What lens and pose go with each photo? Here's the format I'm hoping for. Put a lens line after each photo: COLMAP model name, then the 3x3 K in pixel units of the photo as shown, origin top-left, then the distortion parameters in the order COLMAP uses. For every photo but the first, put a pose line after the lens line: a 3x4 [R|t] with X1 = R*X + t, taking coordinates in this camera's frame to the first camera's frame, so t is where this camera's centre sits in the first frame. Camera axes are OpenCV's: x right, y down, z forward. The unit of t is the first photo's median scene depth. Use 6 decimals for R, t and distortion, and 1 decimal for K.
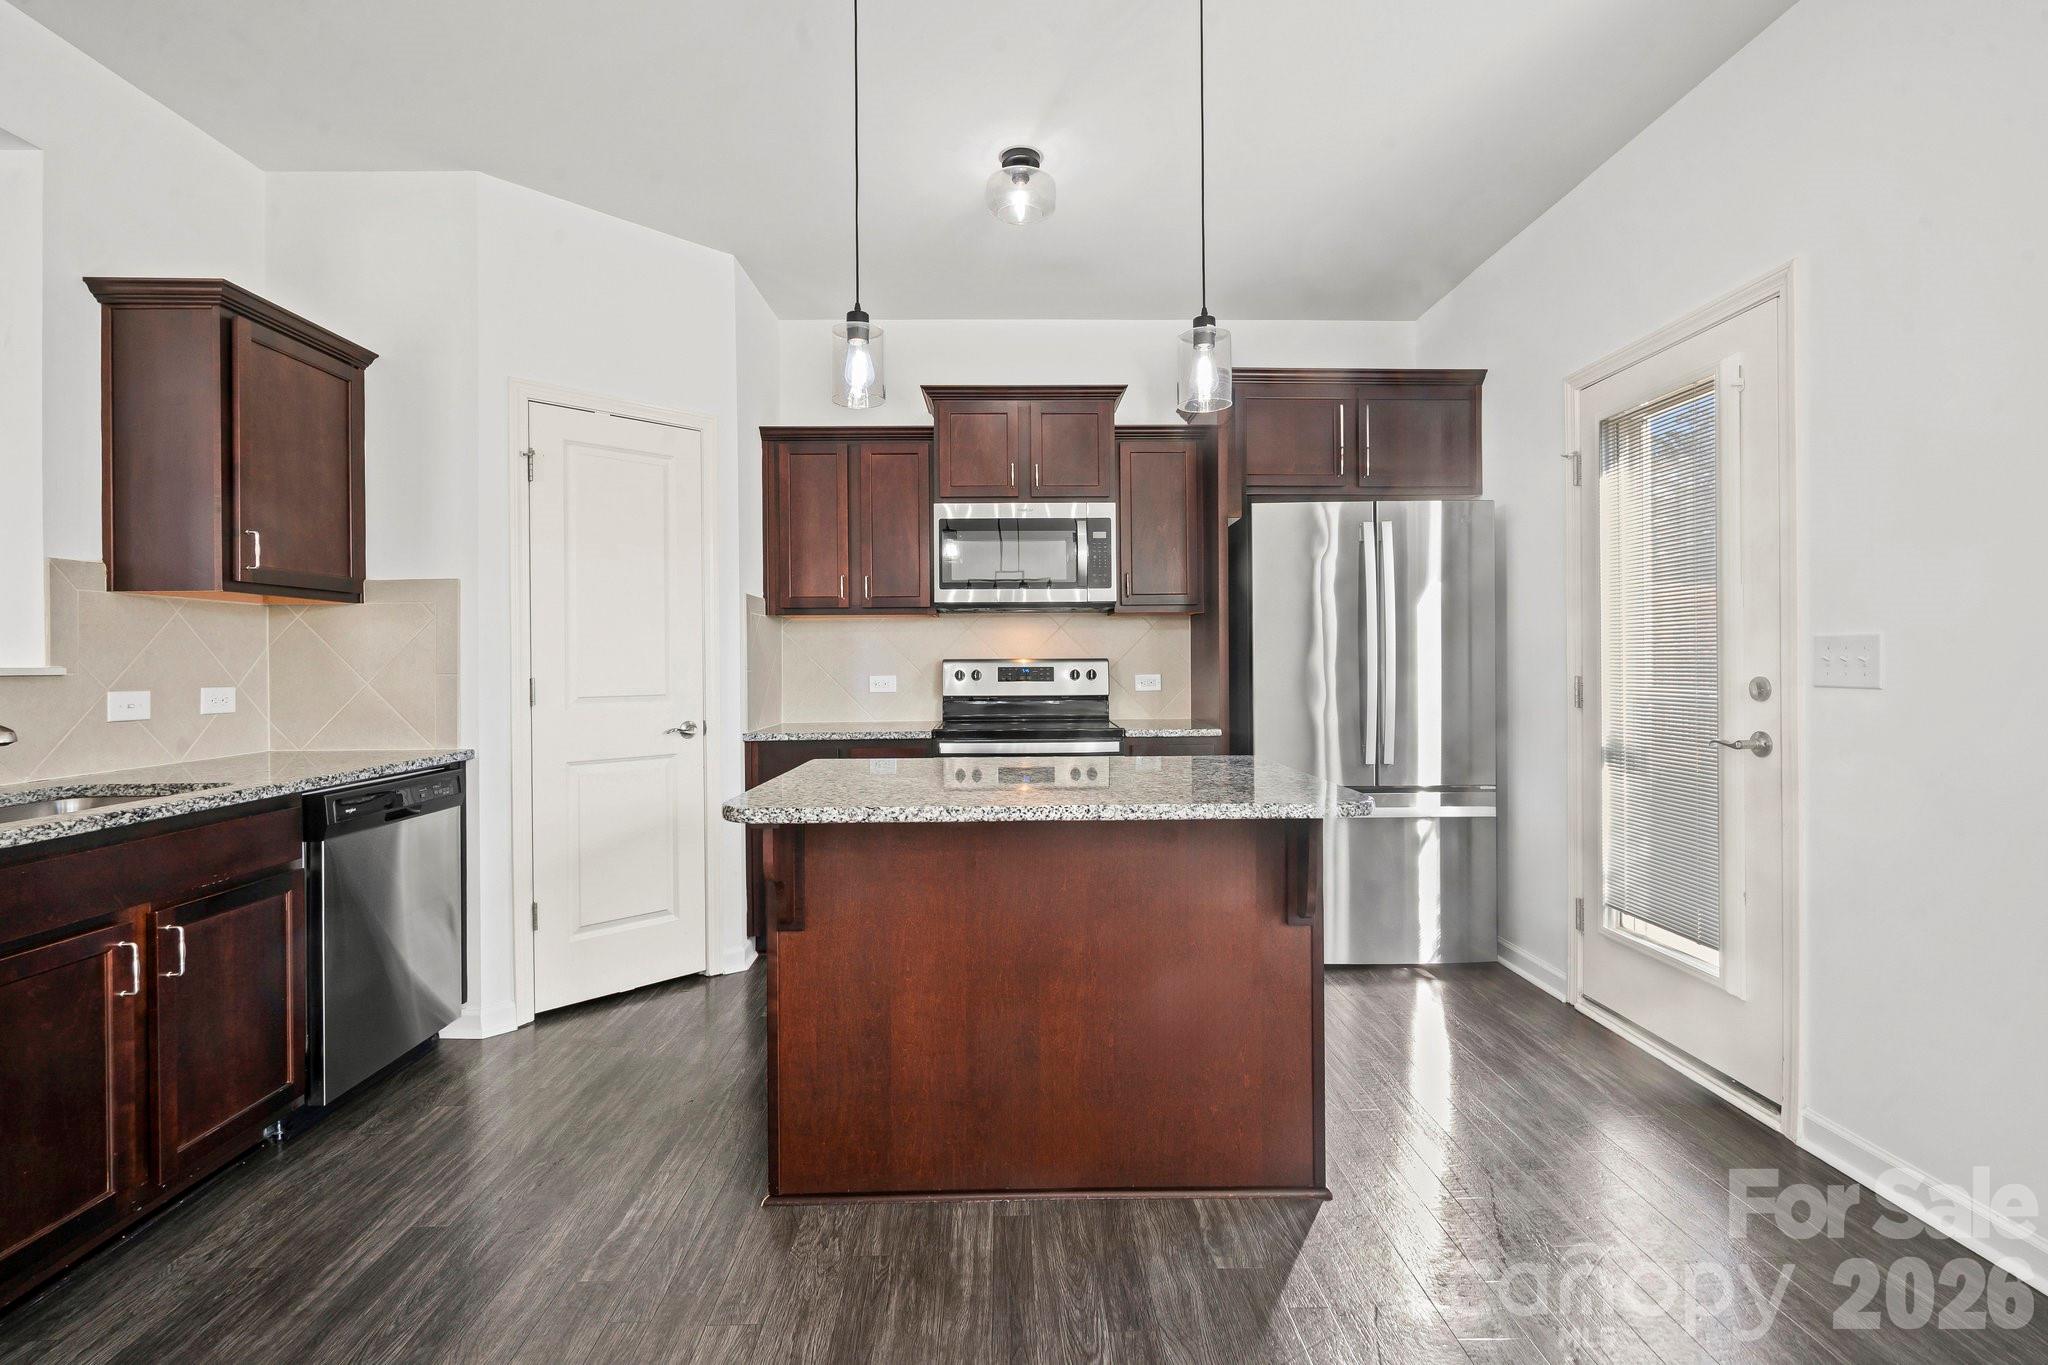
lens RADIAL K [[951.7, 0, 1020.0], [0, 951.7, 662.0], [0, 0, 1]] dist [-0.000619, 0.001842]
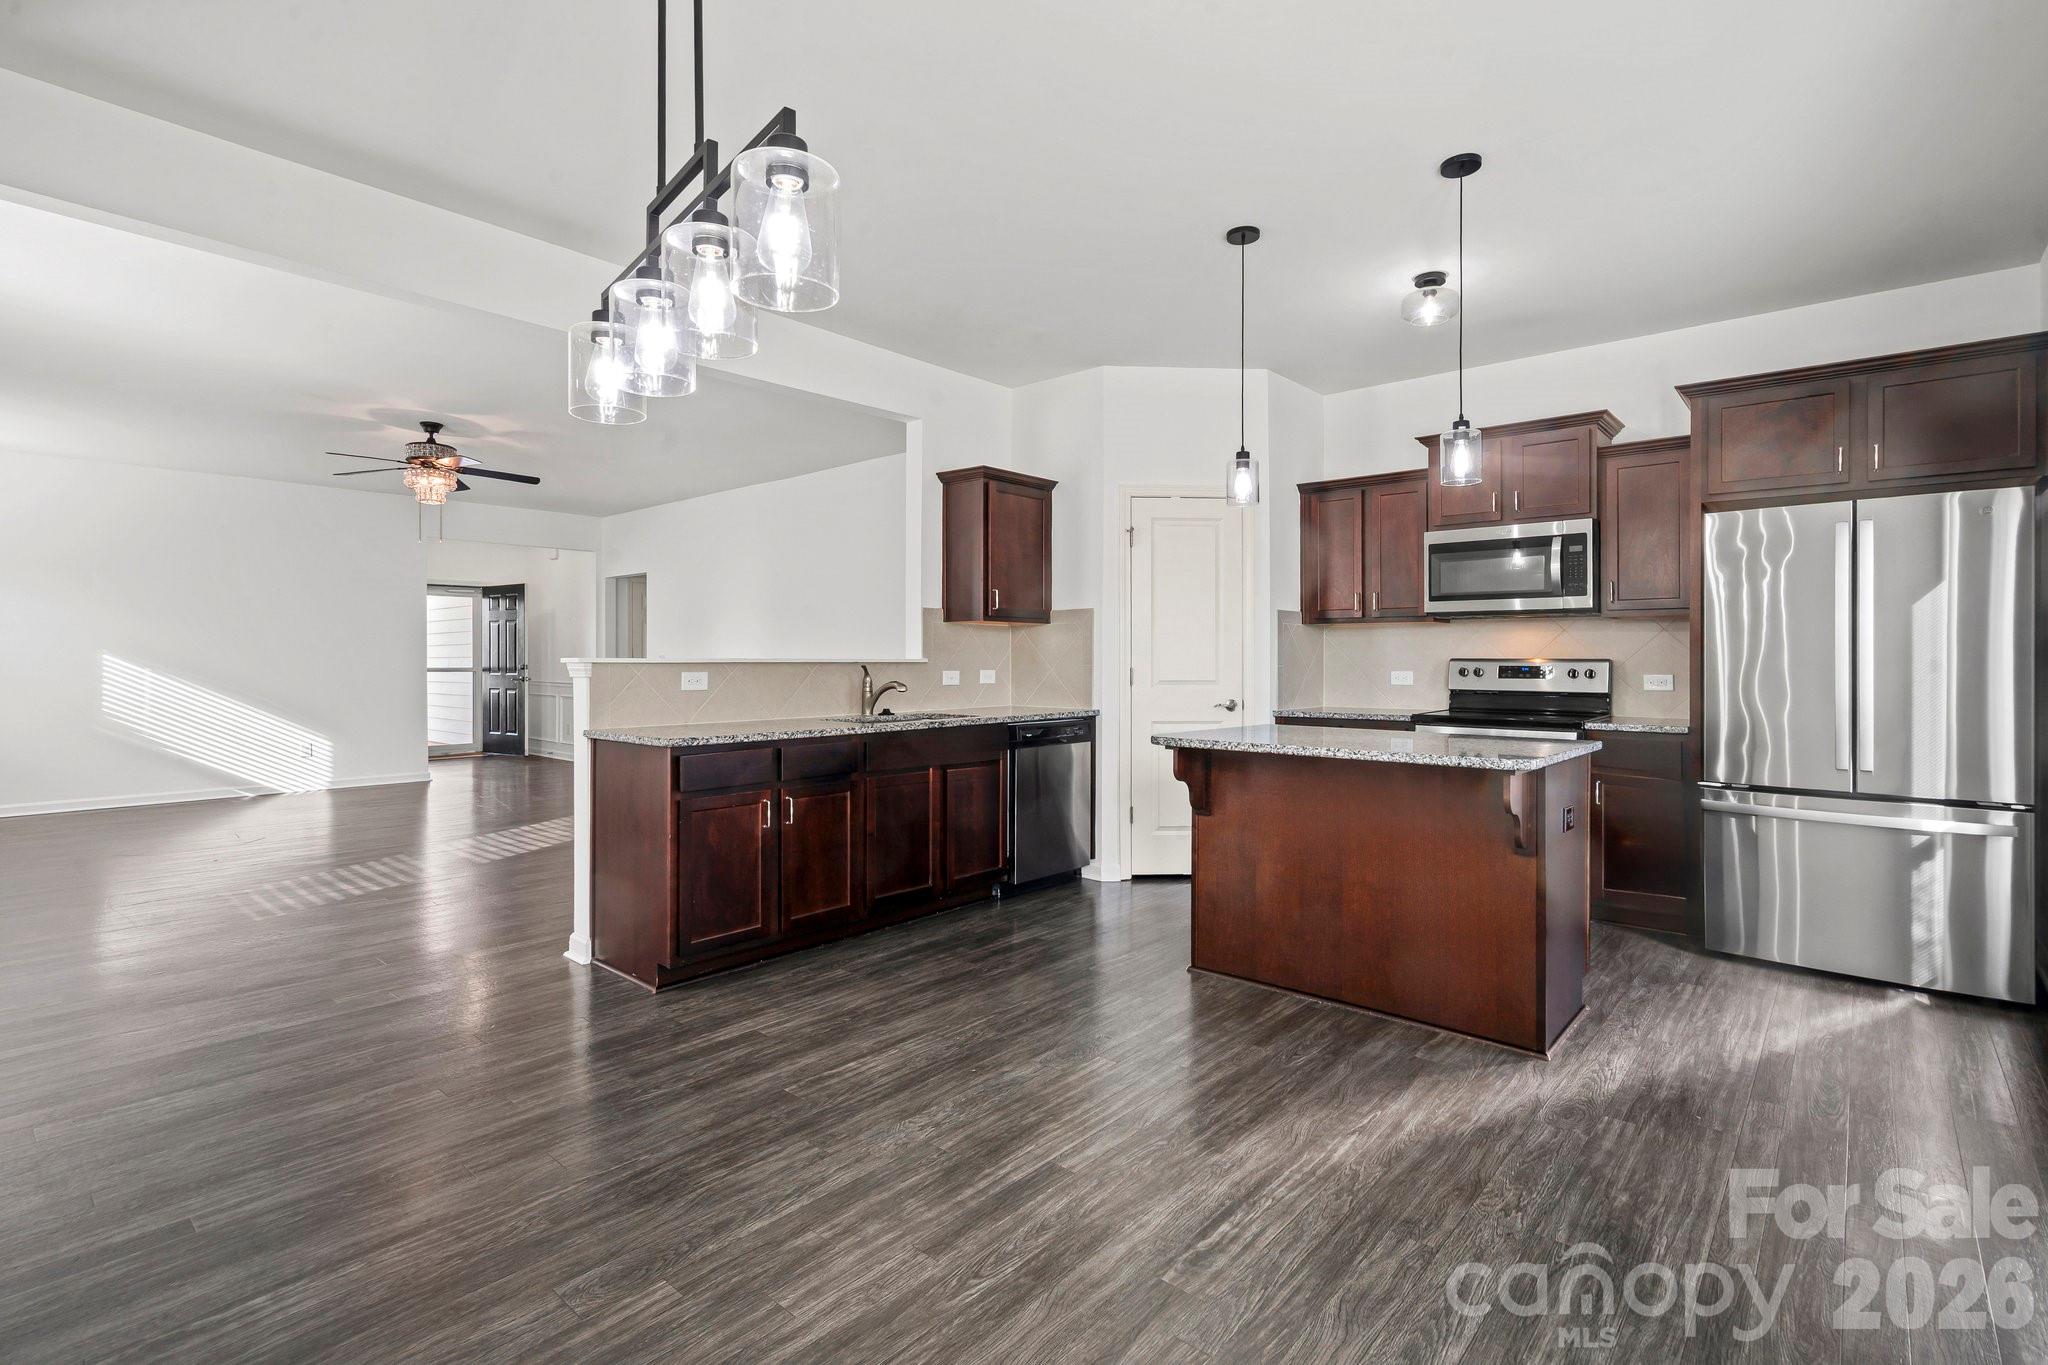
lens RADIAL K [[951.7, 0, 1033.6], [0, 951.7, 664.5], [0, 0, 1]] dist [-0.000619, 0.001842]
pose [[0.747151, 0.013161, -0.664524, 0.460078], [-0.008337, 0.999911, 0.010430, -0.004718], [0.664602, -0.002252, 0.747194, -0.338874]]
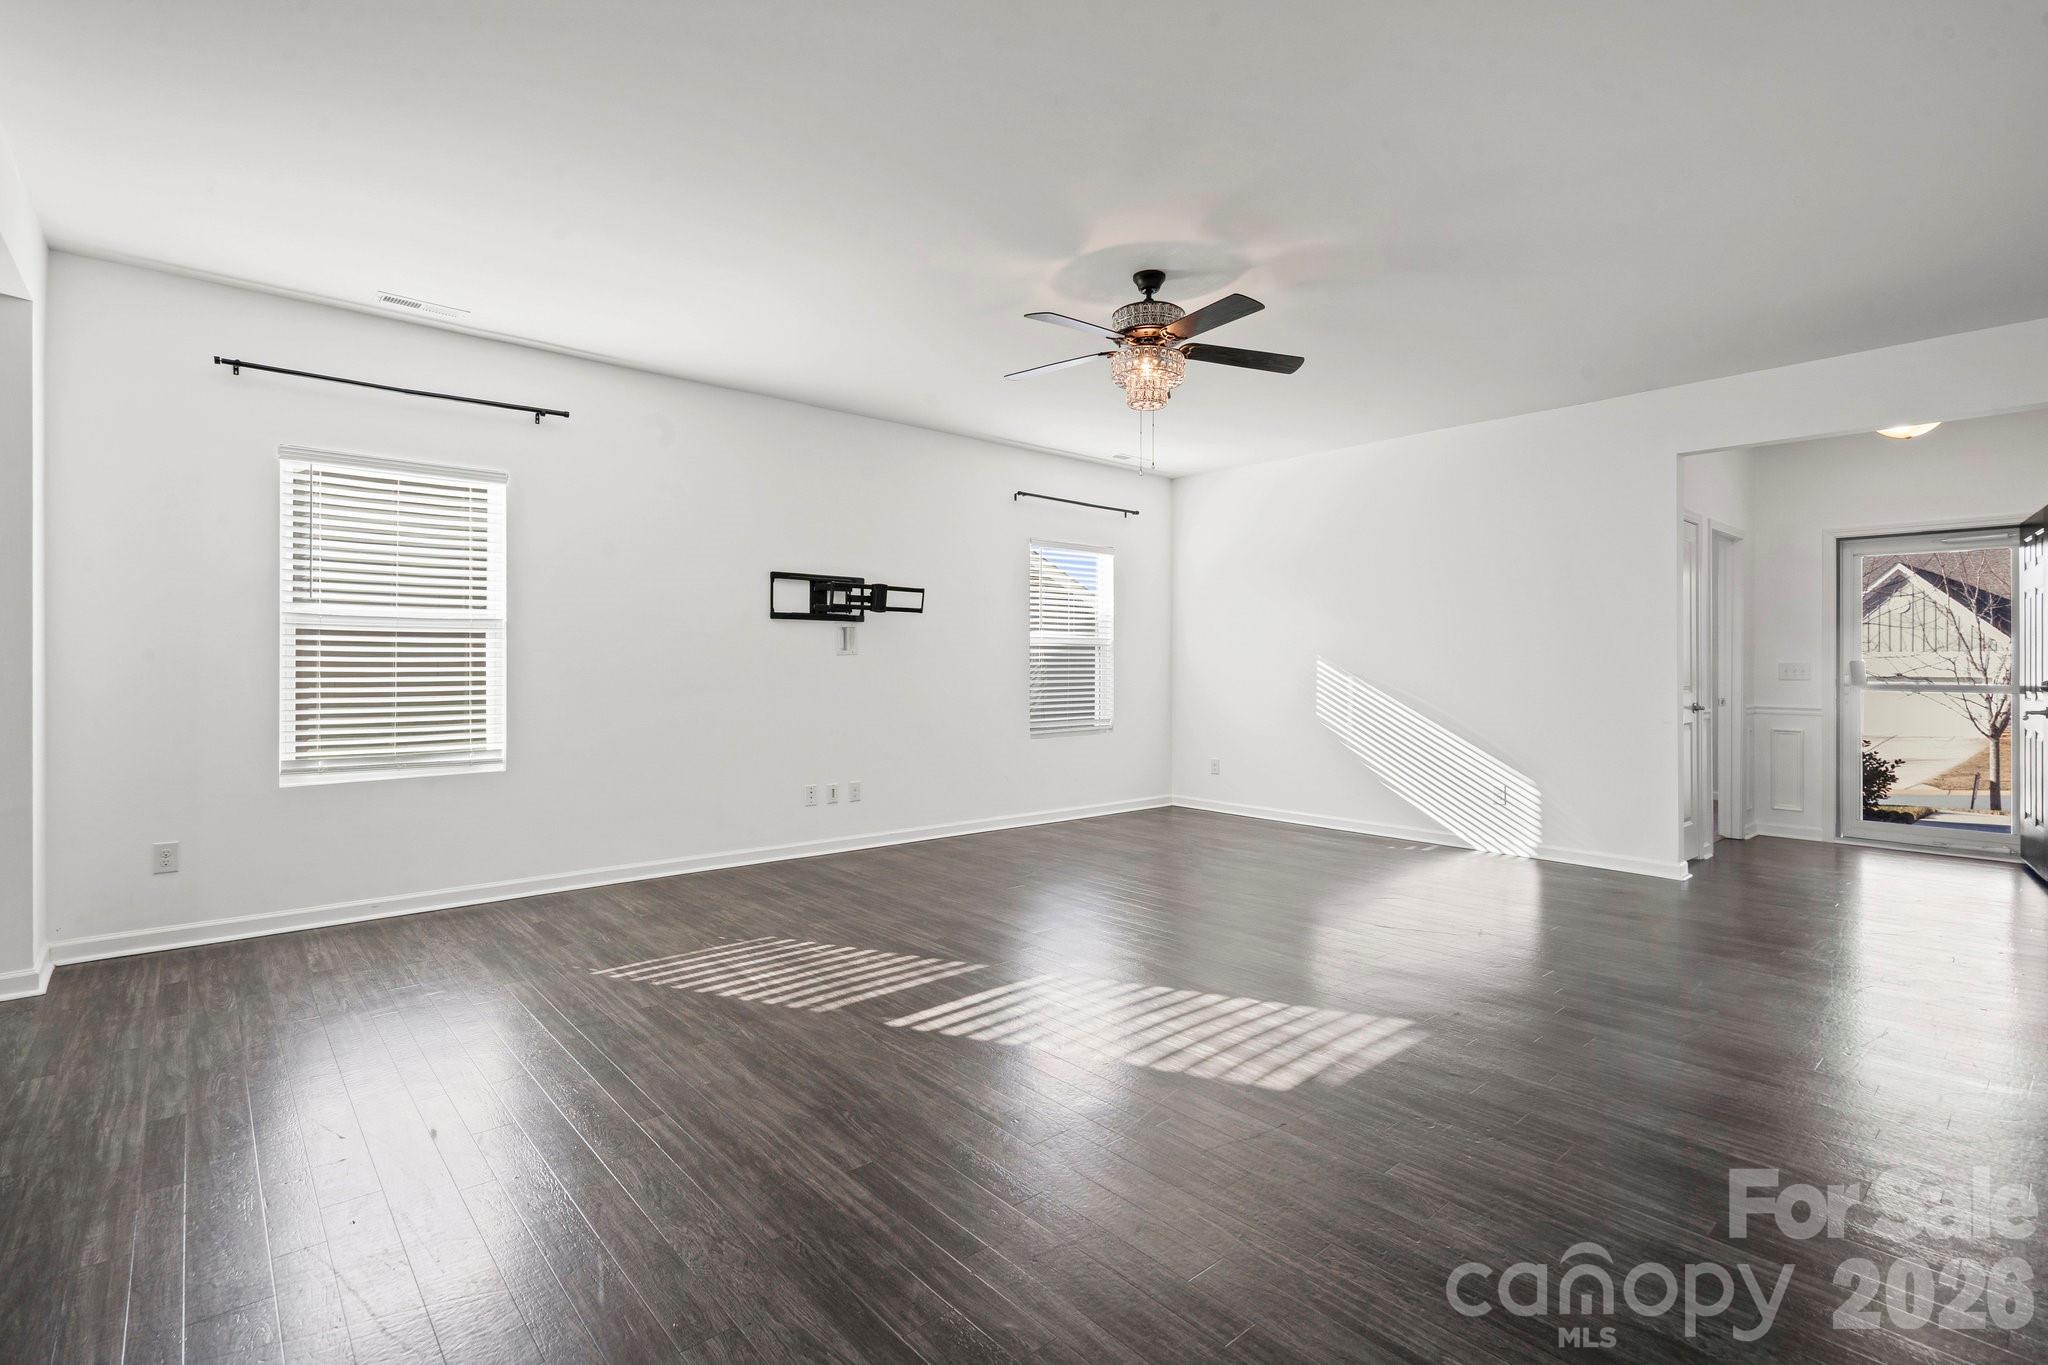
lens RADIAL K [[951.7, 0, 1018.8], [0, 951.7, 648.9], [0, 0, 1]] dist [-0.000619, 0.001842]
pose [[-0.767820, -0.004477, -0.640650, -0.966694], [0.004899, 0.999905, -0.012858, 0.014265], [0.640647, -0.013011, -0.767726, 1.193671]]
